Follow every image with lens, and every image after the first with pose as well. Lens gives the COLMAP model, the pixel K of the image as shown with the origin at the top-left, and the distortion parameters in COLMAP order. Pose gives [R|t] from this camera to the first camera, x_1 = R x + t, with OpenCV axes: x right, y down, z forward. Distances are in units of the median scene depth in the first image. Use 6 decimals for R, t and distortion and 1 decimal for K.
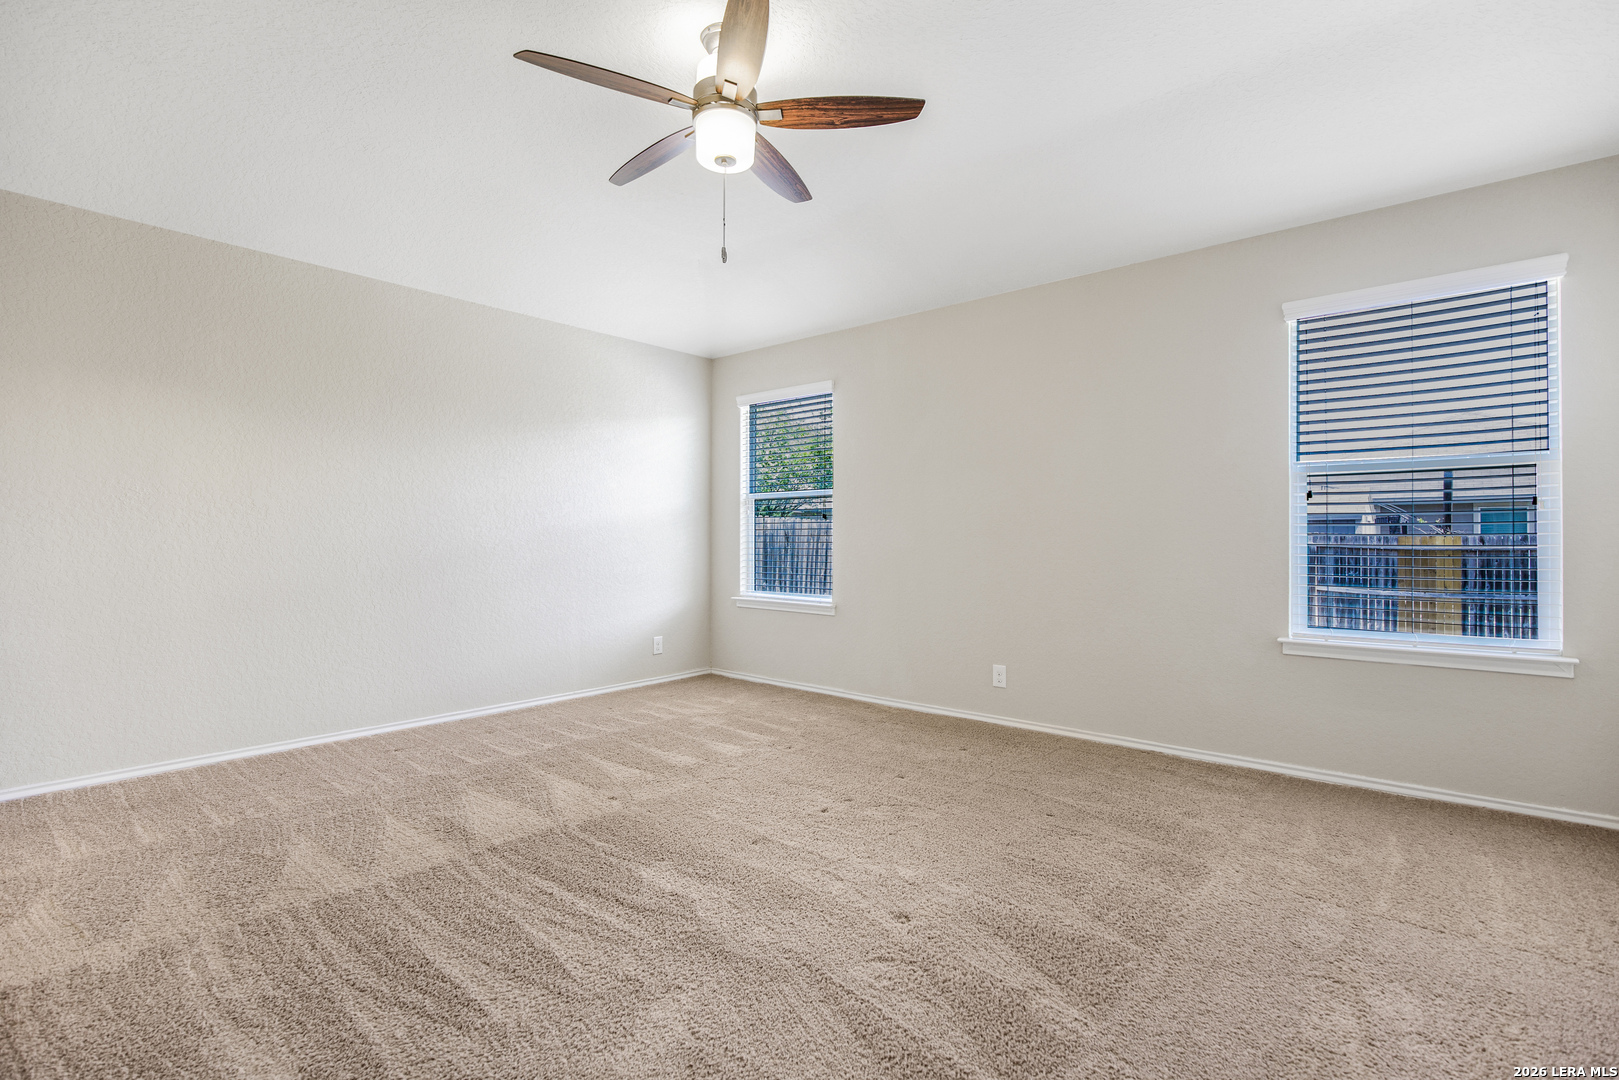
lens RADIAL K [[754.4, 0, 815.2], [0, 754.4, 540.4], [0, 0, 1]] dist [-0.003756, 0.000812]
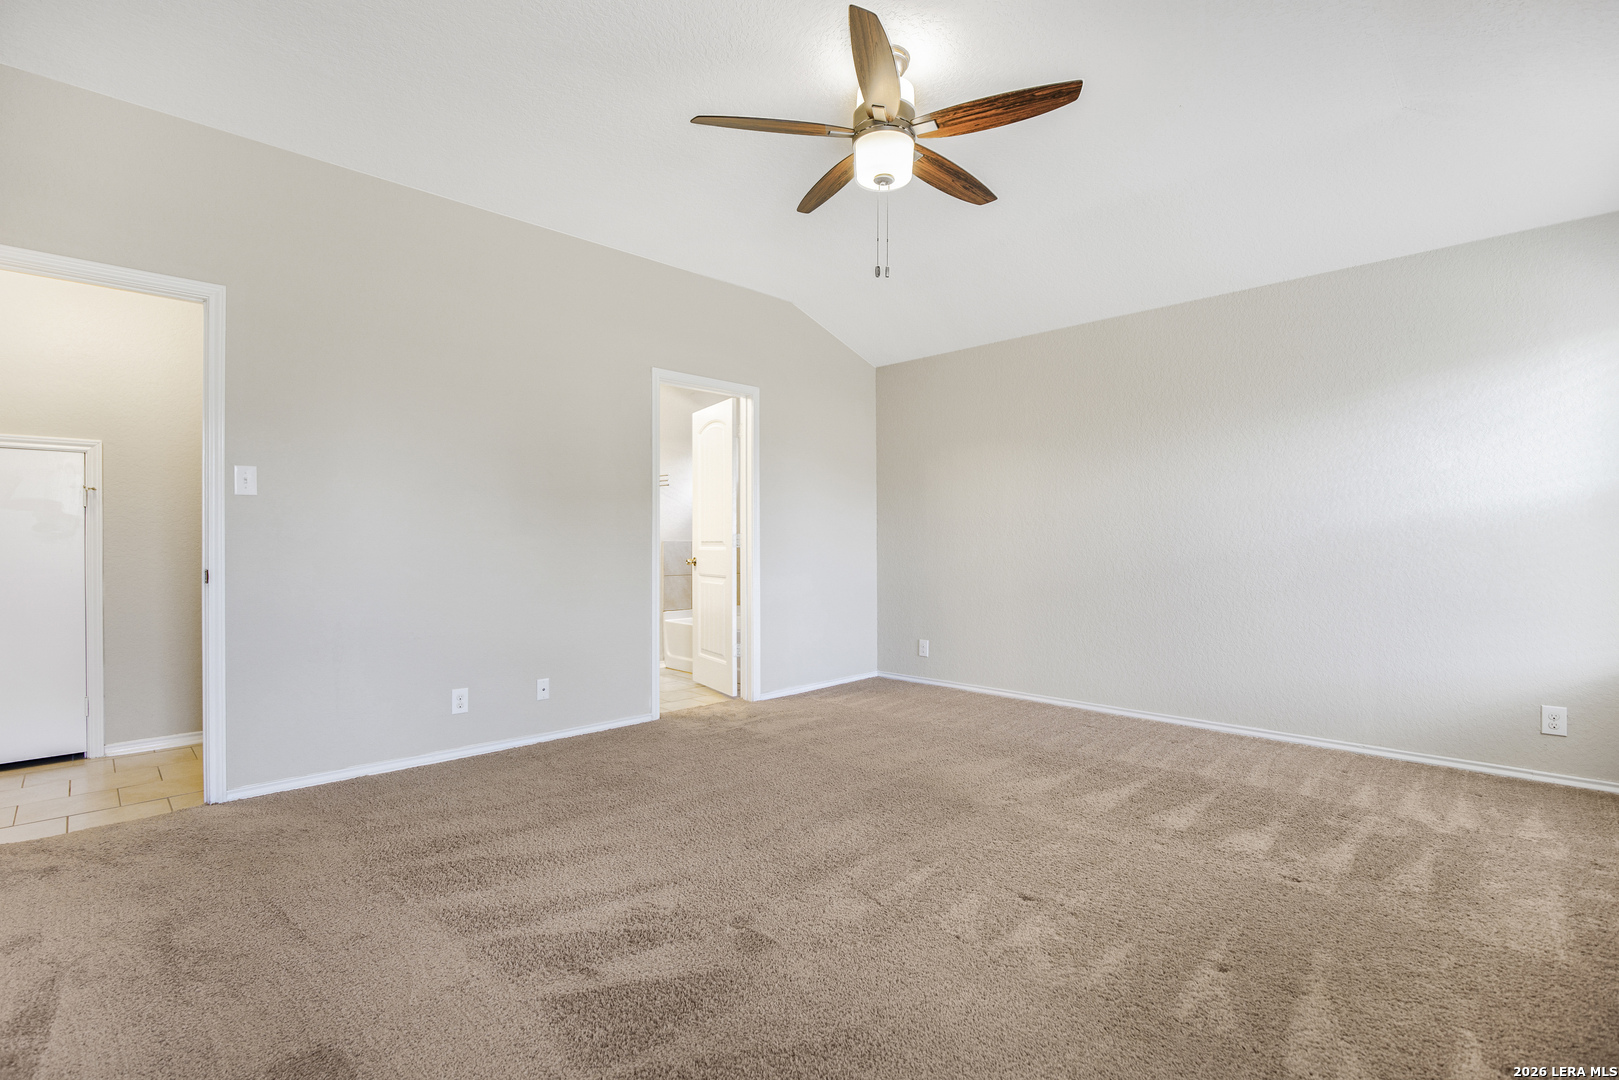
lens RADIAL K [[754.4, 0, 818.7], [0, 754.4, 543.9], [0, 0, 1]] dist [-0.003756, 0.000812]
pose [[-0.067574, 0.001387, -0.997713, 0.613452], [-0.002852, 0.999995, 0.001583, -0.001948], [0.997710, 0.002952, -0.067570, 0.650991]]
